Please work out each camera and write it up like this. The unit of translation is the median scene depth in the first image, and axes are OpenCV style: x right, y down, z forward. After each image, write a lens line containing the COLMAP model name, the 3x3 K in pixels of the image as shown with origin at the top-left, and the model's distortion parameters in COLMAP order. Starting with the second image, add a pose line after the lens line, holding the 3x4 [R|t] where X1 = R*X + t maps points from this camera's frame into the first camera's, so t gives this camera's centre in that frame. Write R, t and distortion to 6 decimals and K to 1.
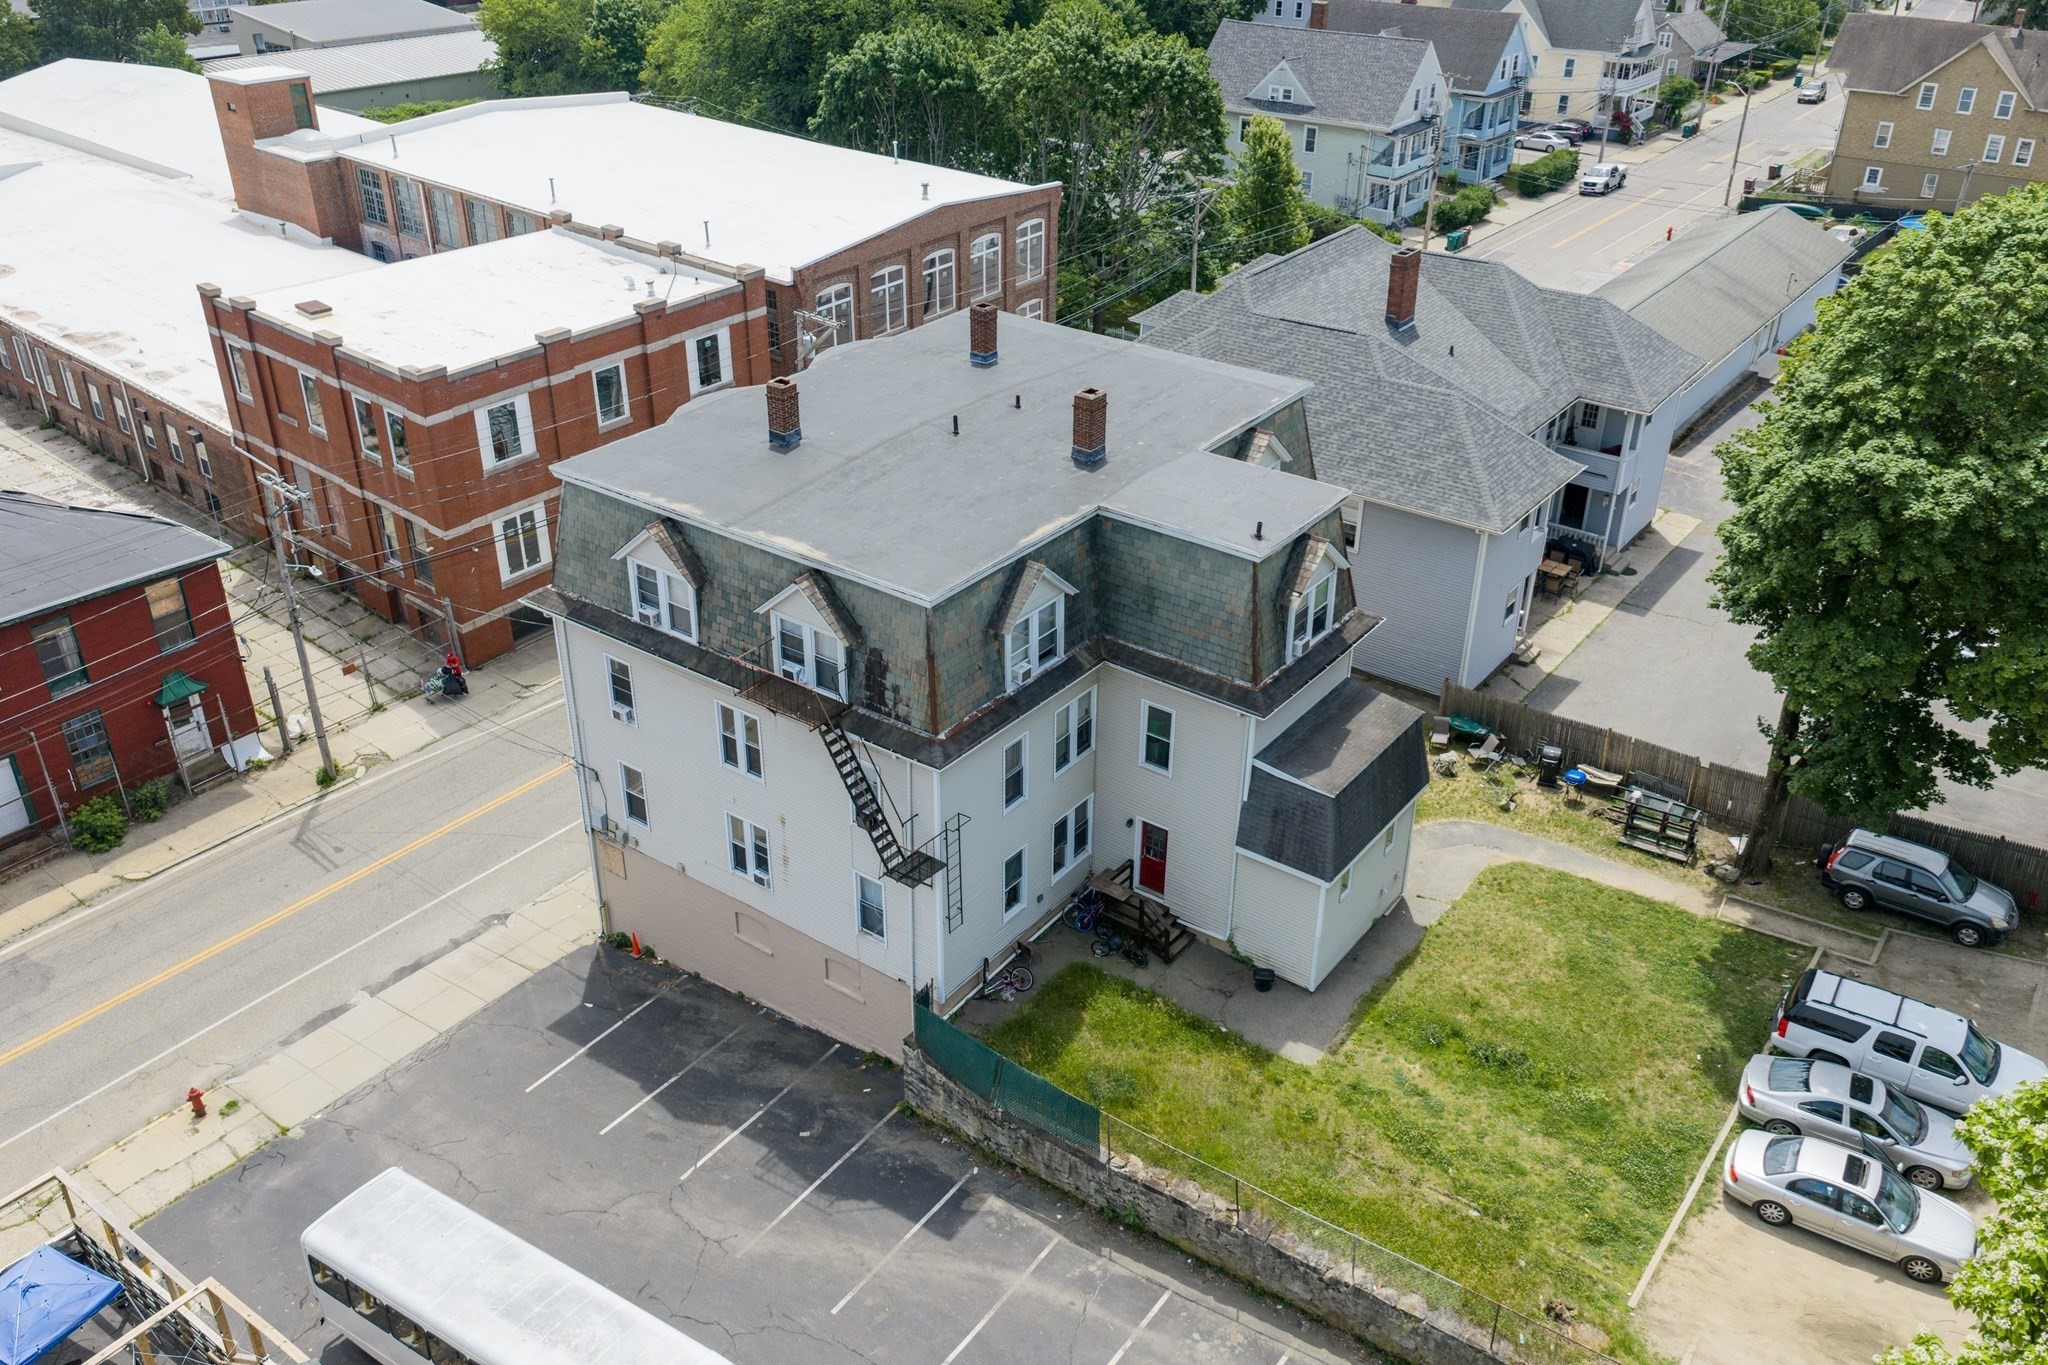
lens RADIAL K [[1698.0, 0, 1019.2], [0, 1698.0, 680.6], [0, 0, 1]] dist [0.043098, -0.022445]
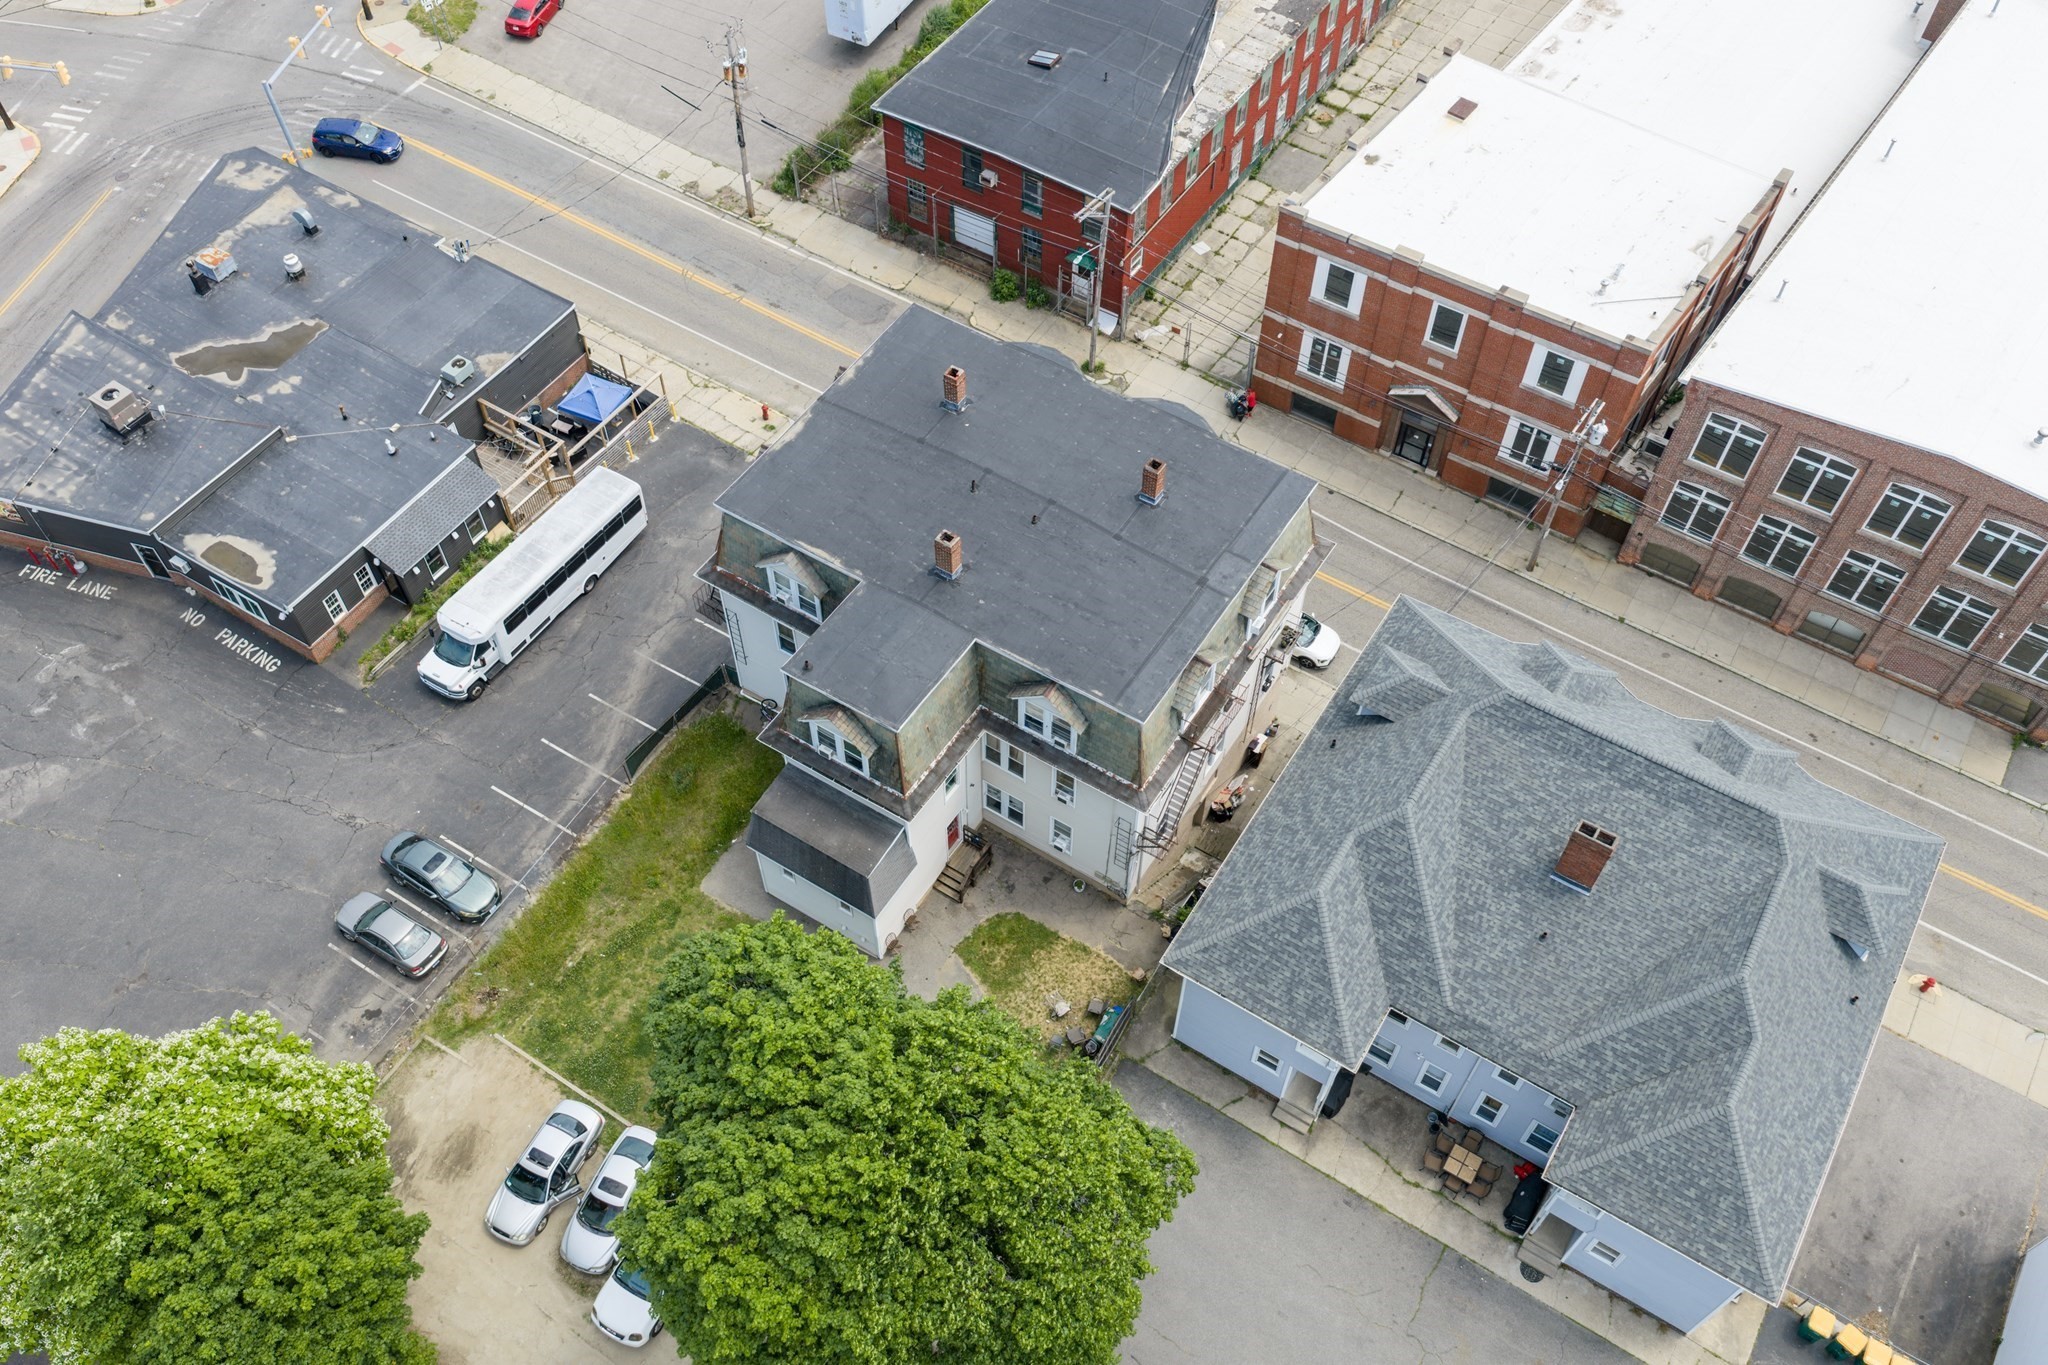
lens RADIAL K [[1698.0, 0, 1022.9], [0, 1698.0, 687.7], [0, 0, 1]] dist [0.043098, -0.022445]
pose [[0.077149, 0.810013, -0.581315, 0.590780], [-0.487266, 0.539310, 0.686816, -0.682671], [0.869839, 0.230267, 0.436299, 0.322621]]
